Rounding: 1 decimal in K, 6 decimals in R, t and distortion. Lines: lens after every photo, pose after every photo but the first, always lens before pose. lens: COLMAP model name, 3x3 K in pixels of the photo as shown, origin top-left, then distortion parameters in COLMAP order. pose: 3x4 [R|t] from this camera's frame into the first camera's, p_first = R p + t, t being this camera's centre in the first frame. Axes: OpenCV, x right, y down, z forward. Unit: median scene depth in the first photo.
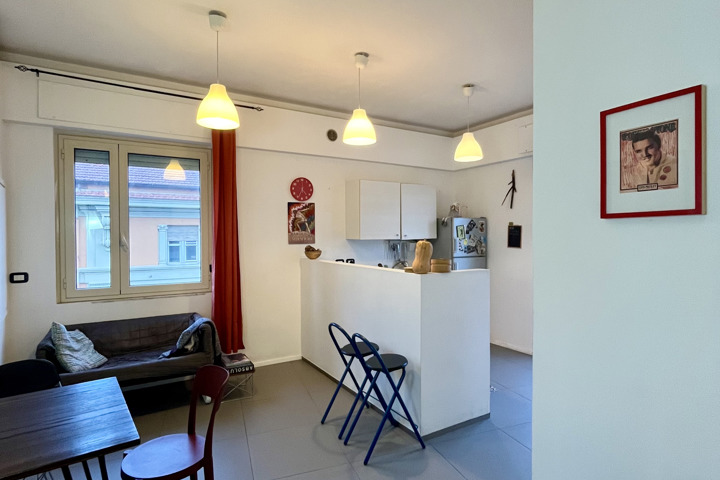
lens RADIAL K [[387.6, 0, 362.9], [0, 387.6, 241.2], [0, 0, 1]] dist [-0.007019, 0.003511]
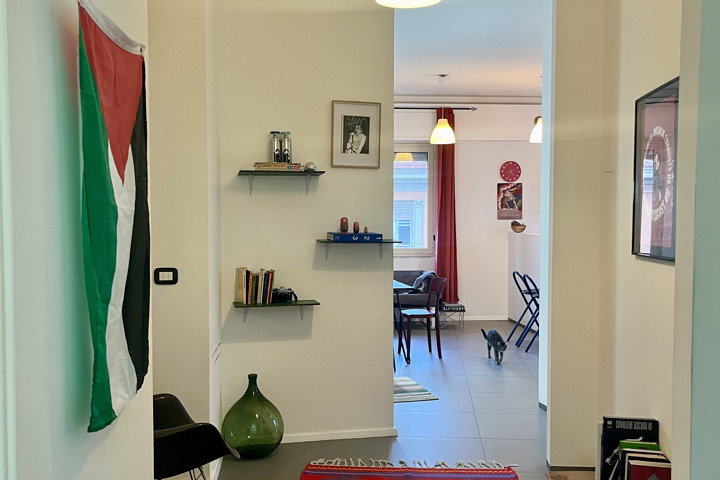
lens RADIAL K [[706.7, 0, 353.3], [0, 706.7, 244.6], [0, 0, 1]] dist [0.047181, 0.000000]
pose [[0.892350, 0.020776, -0.450865, 0.457209], [-0.010115, 0.999610, 0.026041, 0.038227], [0.451230, -0.018677, 0.892212, -1.308191]]
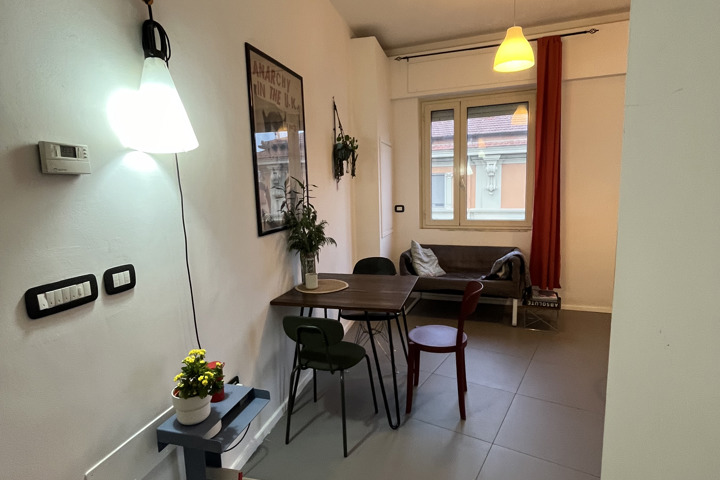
lens RADIAL K [[387.6, 0, 367.3], [0, 387.6, 242.1], [0, 0, 1]] dist [-0.007019, 0.003511]
pose [[0.604746, 0.100409, -0.790063, 0.188371], [0.012452, 0.990707, 0.135441, 0.016759], [0.796321, -0.091745, 0.597876, 0.007040]]
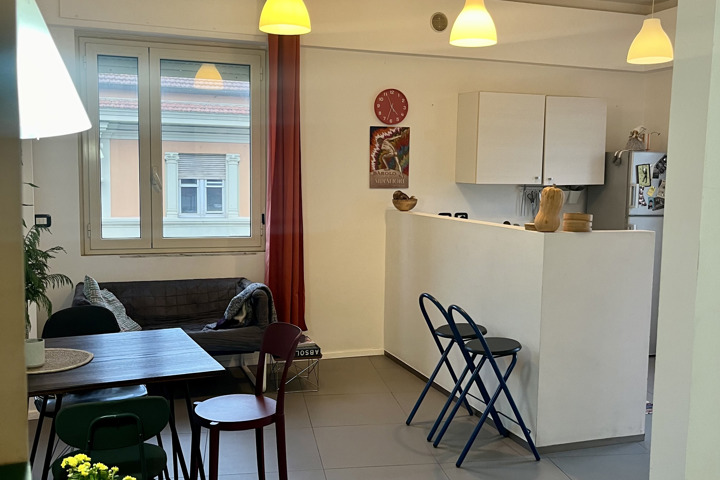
lens RADIAL K [[706.7, 0, 358.5], [0, 706.7, 247.9], [0, 0, 1]] dist [0.047181, 0.000000]
pose [[0.978722, 0.041270, -0.200996, 0.054030], [-0.023438, 0.995638, 0.090306, 0.000532], [0.203846, -0.083674, 0.975421, -0.285228]]
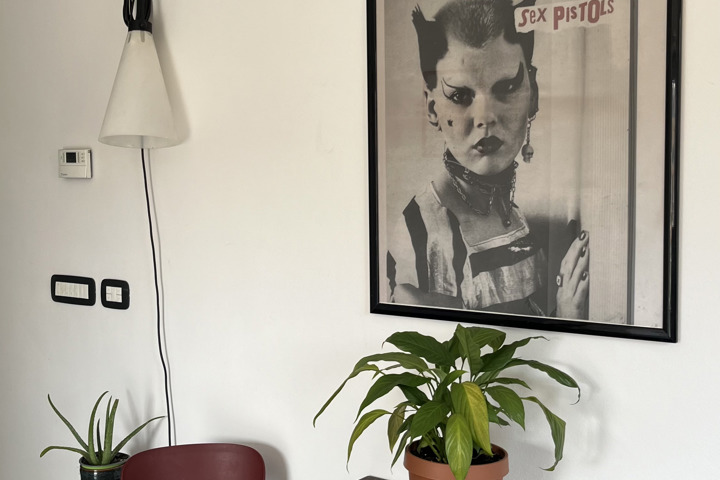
lens RADIAL K [[706.7, 0, 360.2], [0, 706.7, 239.3], [0, 0, 1]] dist [0.047181, 0.000000]
pose [[-0.926651, 0.013957, -0.375663, -0.728259], [-0.017125, 0.996706, 0.079275, -0.019920], [0.375532, 0.079894, -0.923360, 1.533509]]
